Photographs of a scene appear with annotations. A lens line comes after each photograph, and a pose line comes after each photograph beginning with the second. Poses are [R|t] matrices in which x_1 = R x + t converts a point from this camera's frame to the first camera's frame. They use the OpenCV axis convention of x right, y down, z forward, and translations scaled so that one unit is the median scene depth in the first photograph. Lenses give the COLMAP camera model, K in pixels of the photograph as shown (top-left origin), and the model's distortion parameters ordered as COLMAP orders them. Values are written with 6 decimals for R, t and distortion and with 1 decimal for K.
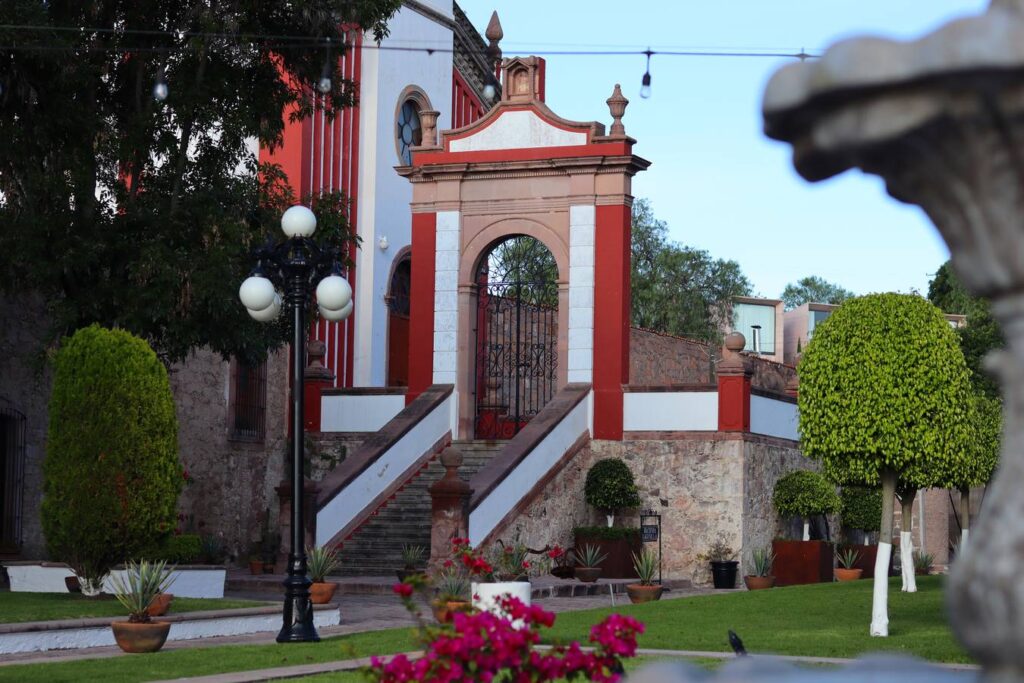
lens RADIAL K [[2333.8, 0, 508.5], [0, 2333.8, 344.9], [0, 0, 1]] dist [0.278524, 0.000000]
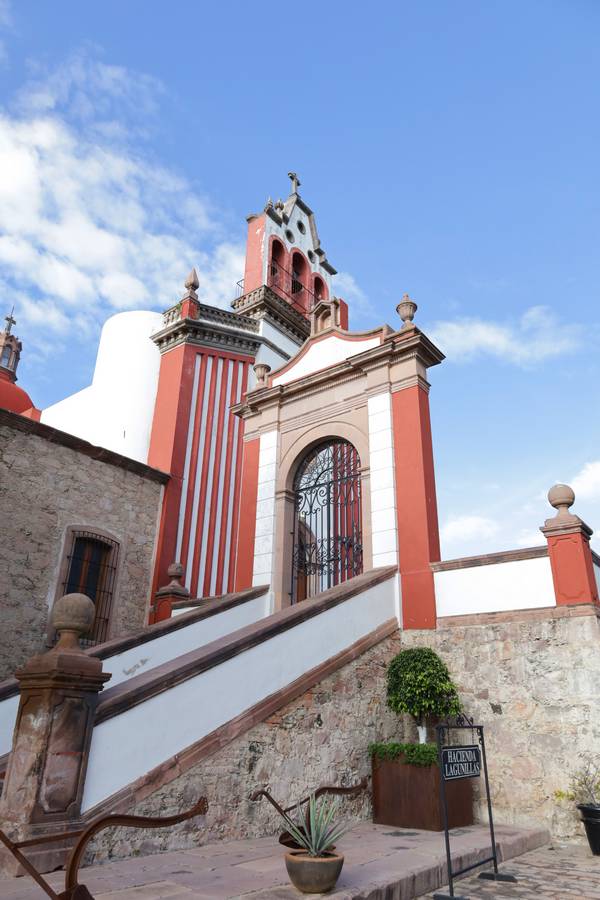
lens RADIAL K [[617.8, 0, 301.3], [0, 617.8, 453.4], [0, 0, 1]] dist [0.028677, -0.015584]
pose [[0.967876, -0.101006, -0.230246, 0.059945], [0.017412, 0.940486, -0.339386, 0.056795], [0.250823, 0.324475, 0.912033, 0.770133]]
